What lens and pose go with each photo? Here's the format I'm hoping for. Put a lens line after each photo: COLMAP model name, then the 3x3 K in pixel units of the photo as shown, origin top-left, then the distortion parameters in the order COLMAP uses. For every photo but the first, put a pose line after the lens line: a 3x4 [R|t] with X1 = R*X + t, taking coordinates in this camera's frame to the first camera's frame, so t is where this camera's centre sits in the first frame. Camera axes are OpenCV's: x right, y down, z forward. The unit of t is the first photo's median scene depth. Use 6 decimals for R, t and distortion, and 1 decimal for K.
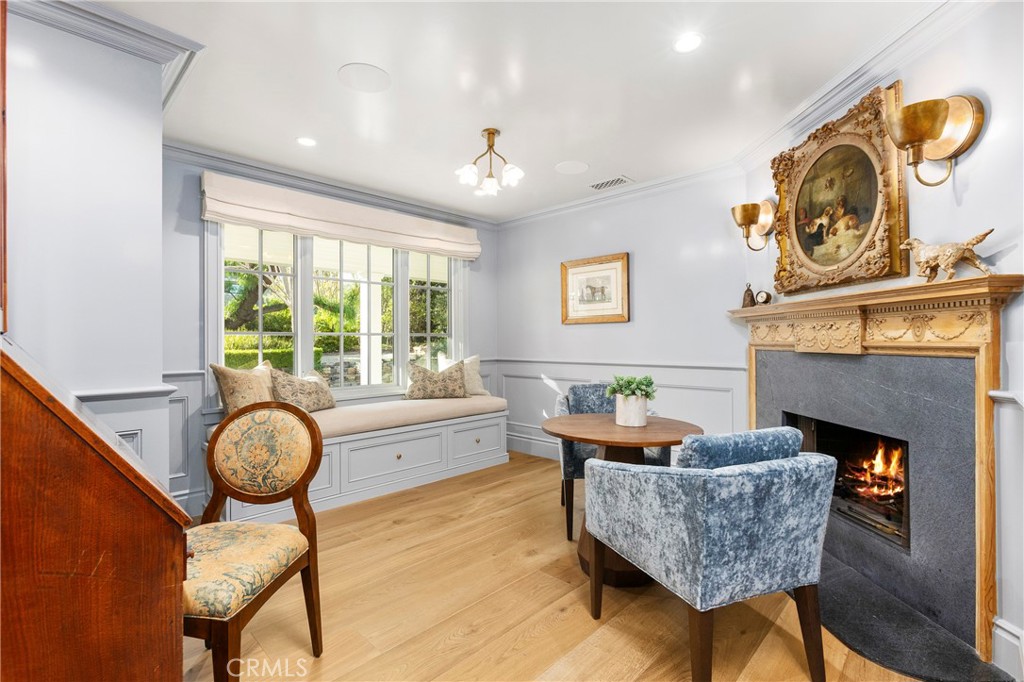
lens RADIAL K [[456.1, 0, 511.0], [0, 456.1, 345.4], [0, 0, 1]] dist [-0.001311, 0.000237]
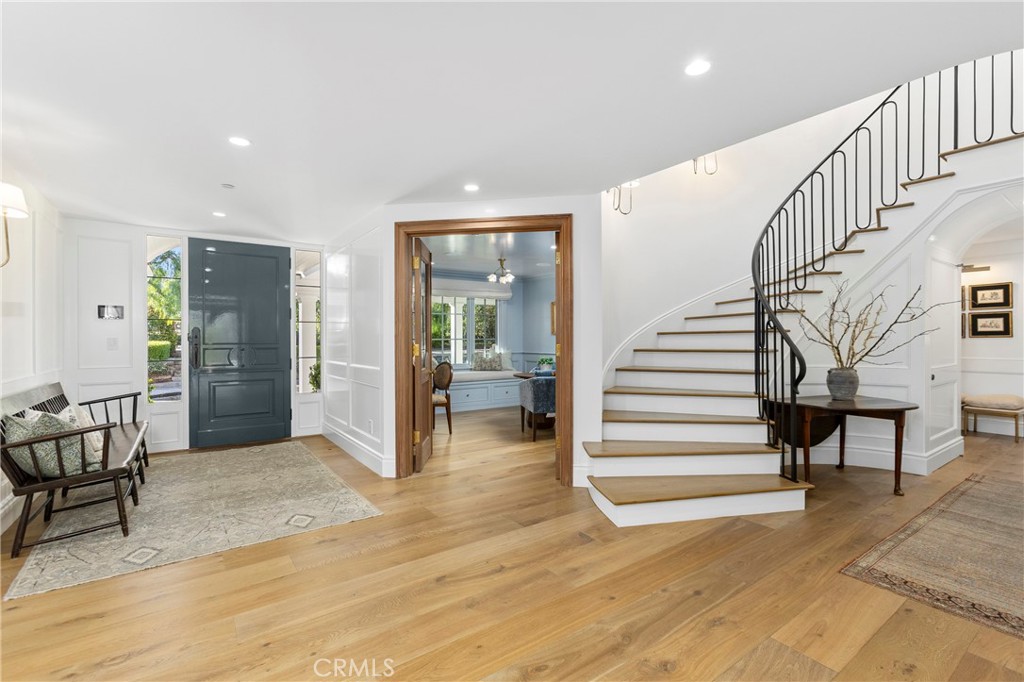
lens RADIAL K [[456.1, 0, 511.3], [0, 456.1, 339.3], [0, 0, 1]] dist [-0.001311, 0.000237]
pose [[0.986509, -0.012135, -0.163257, 0.309436], [0.013477, 0.999884, 0.007119, -0.047552], [0.163152, -0.009223, 0.986558, -1.135302]]
